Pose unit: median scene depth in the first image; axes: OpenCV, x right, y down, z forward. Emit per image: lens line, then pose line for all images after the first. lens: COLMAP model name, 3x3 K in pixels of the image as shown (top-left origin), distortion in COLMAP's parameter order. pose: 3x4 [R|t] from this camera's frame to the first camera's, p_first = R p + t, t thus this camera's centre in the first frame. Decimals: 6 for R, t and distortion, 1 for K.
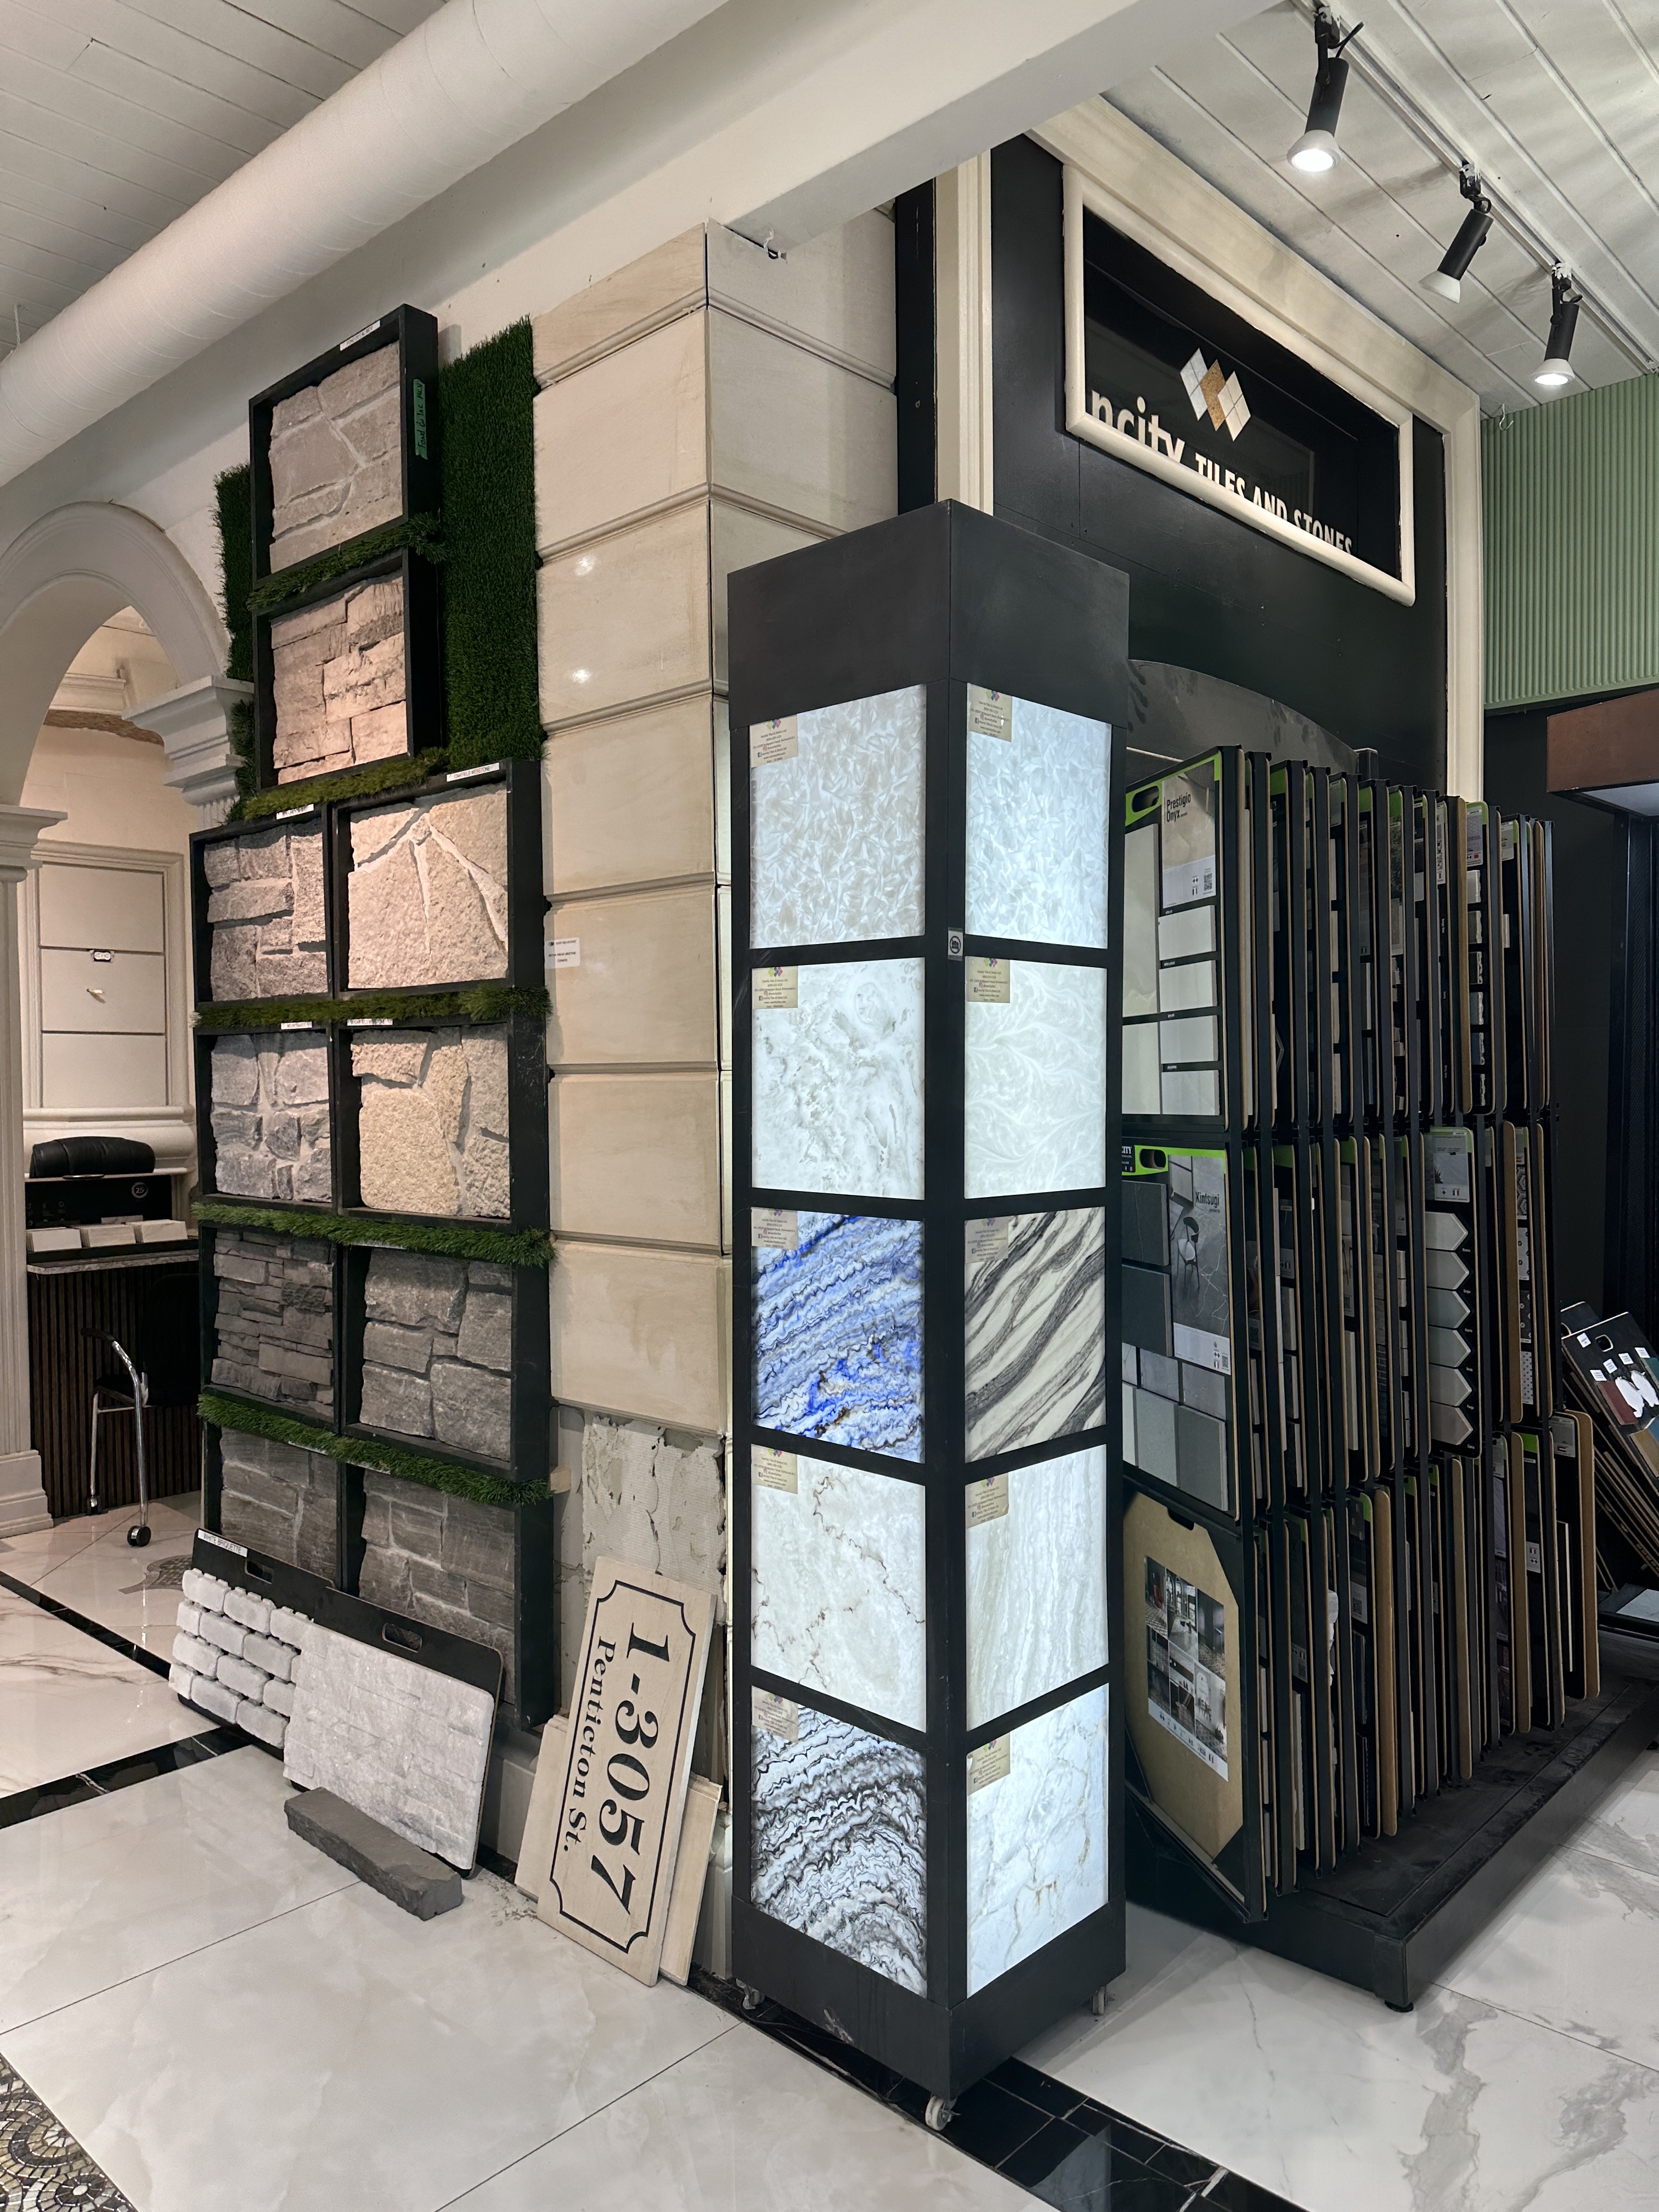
lens RADIAL K [[1545.1, 0, 824.2], [0, 1545.1, 1104.2], [0, 0, 1]] dist [0.057628, -0.063912]
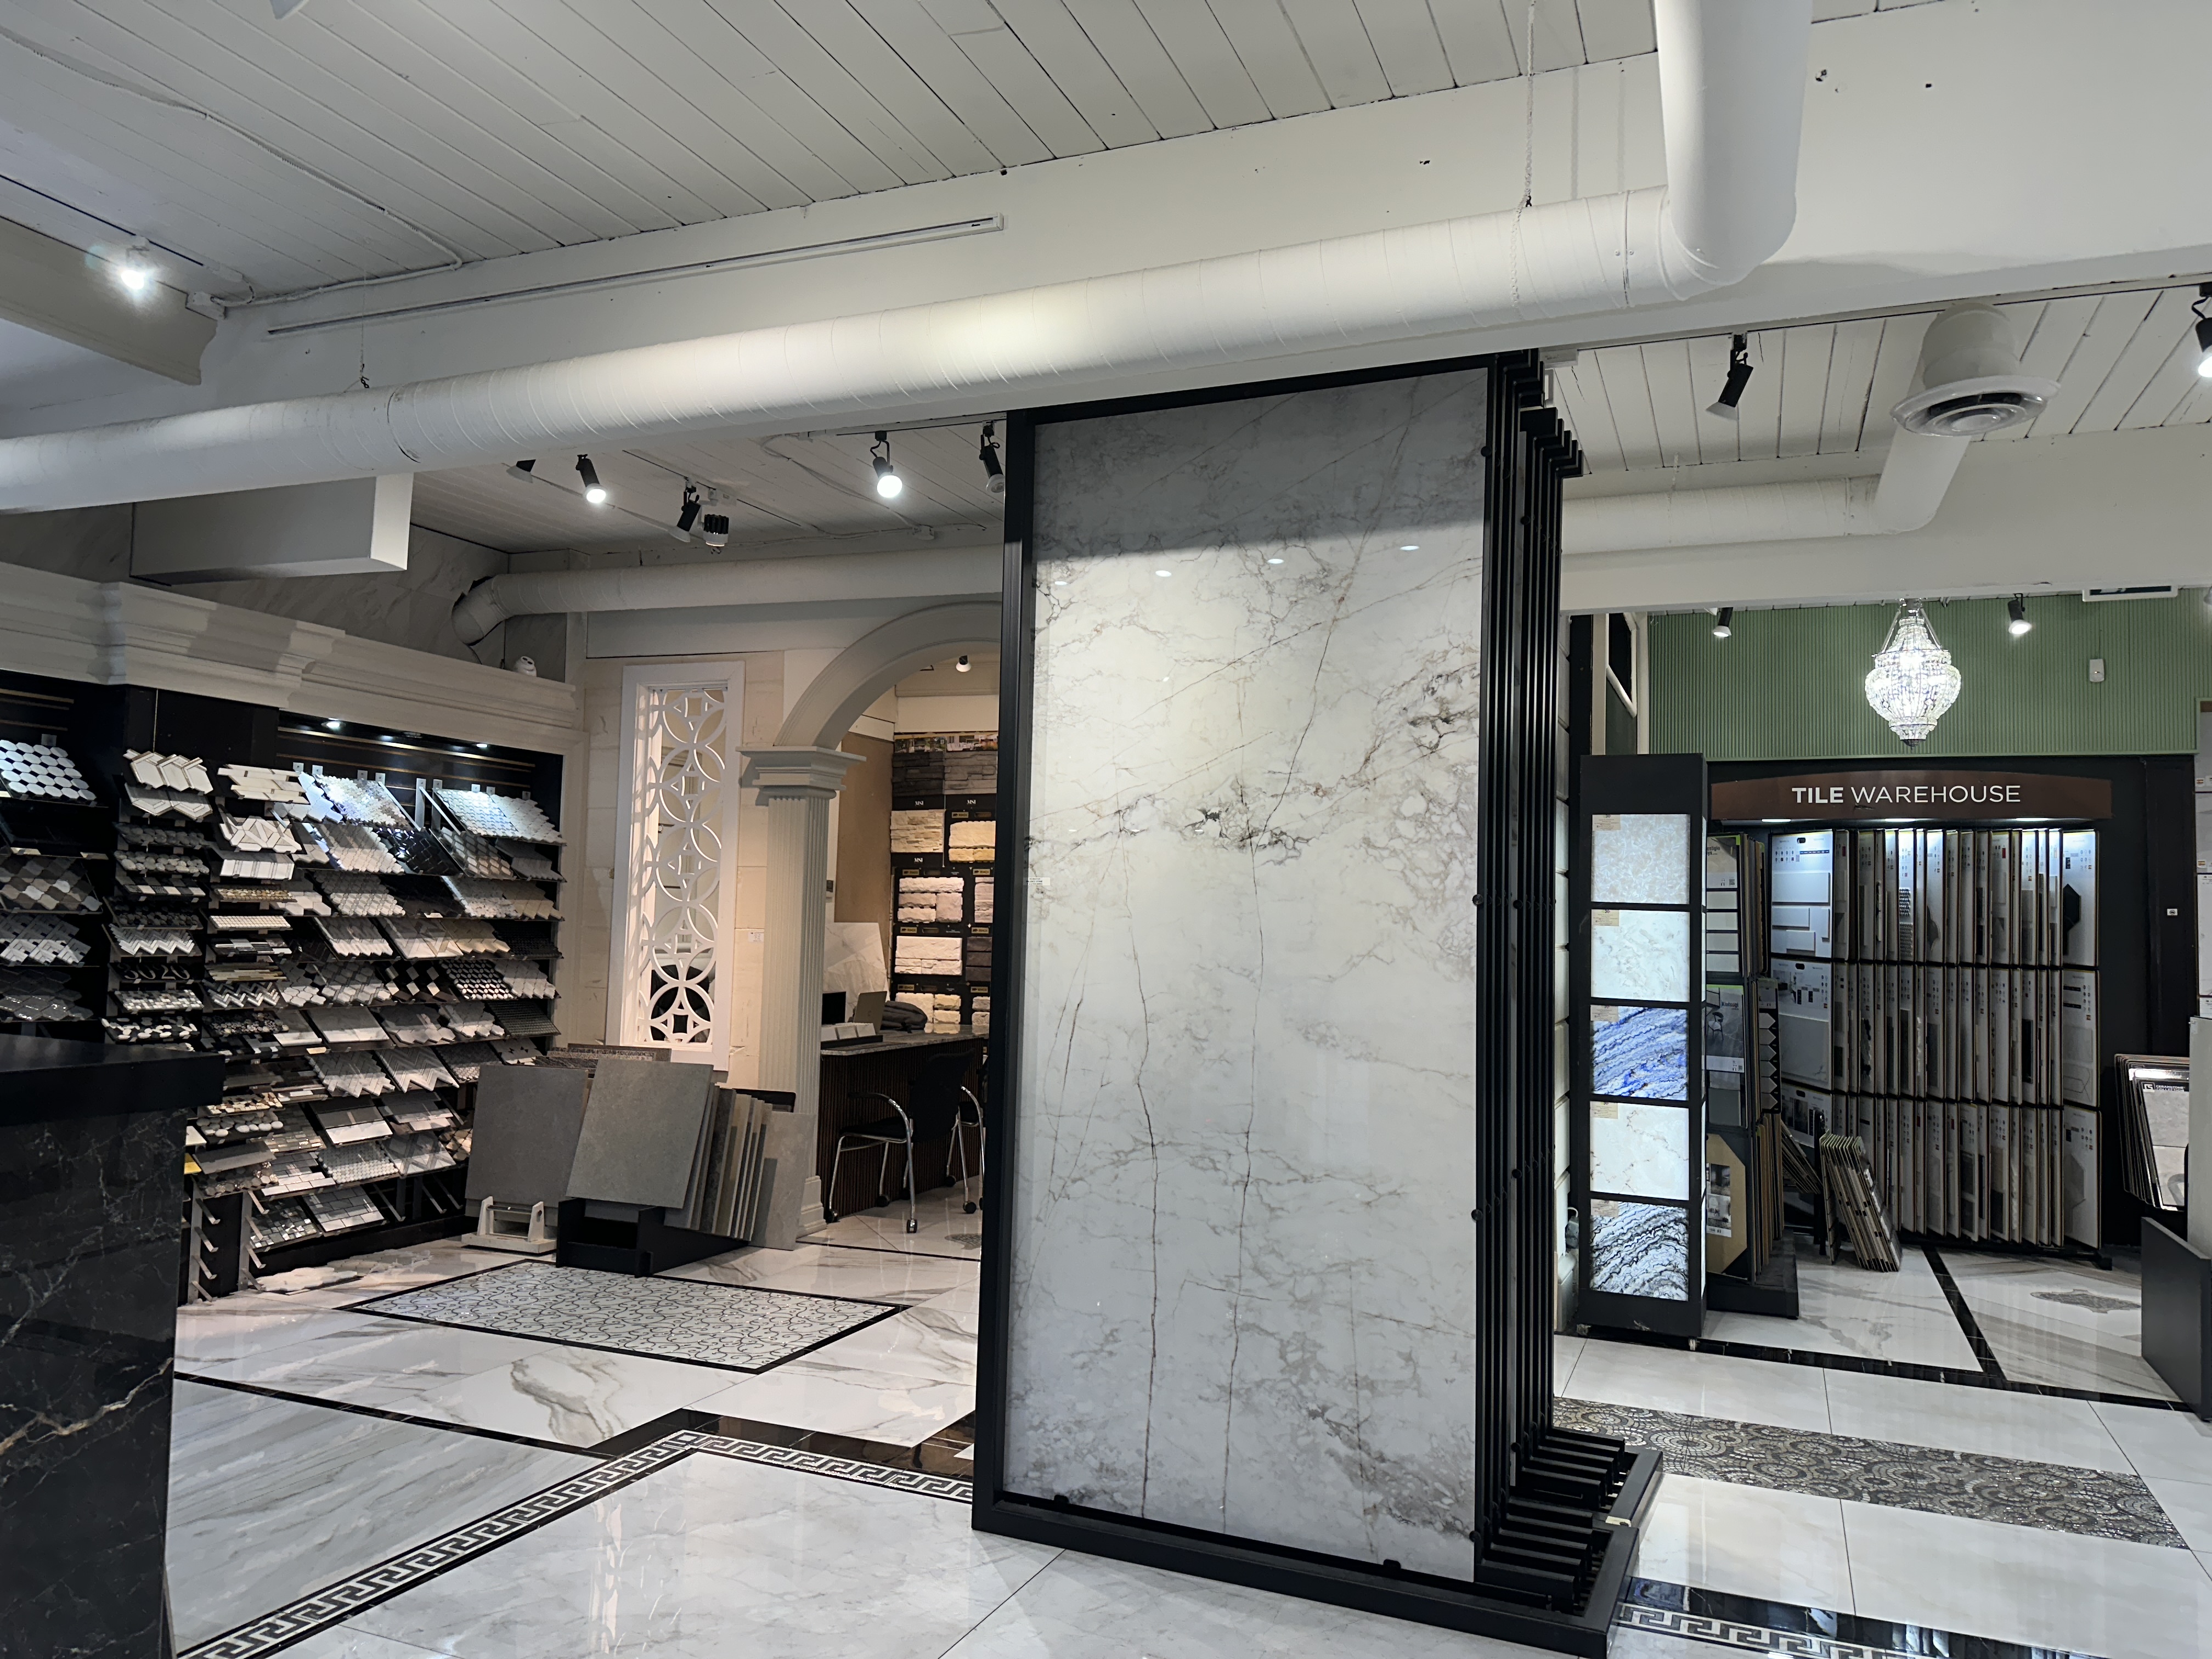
lens RADIAL K [[1545.1, 0, 1122.7], [0, 1545.1, 833.1], [0, 0, 1]] dist [0.057628, -0.063912]
pose [[0.931440, 0.051881, 0.360178, -1.738636], [-0.026385, 0.996808, -0.075351, -0.001108], [-0.362937, 0.060682, 0.929836, -1.116473]]
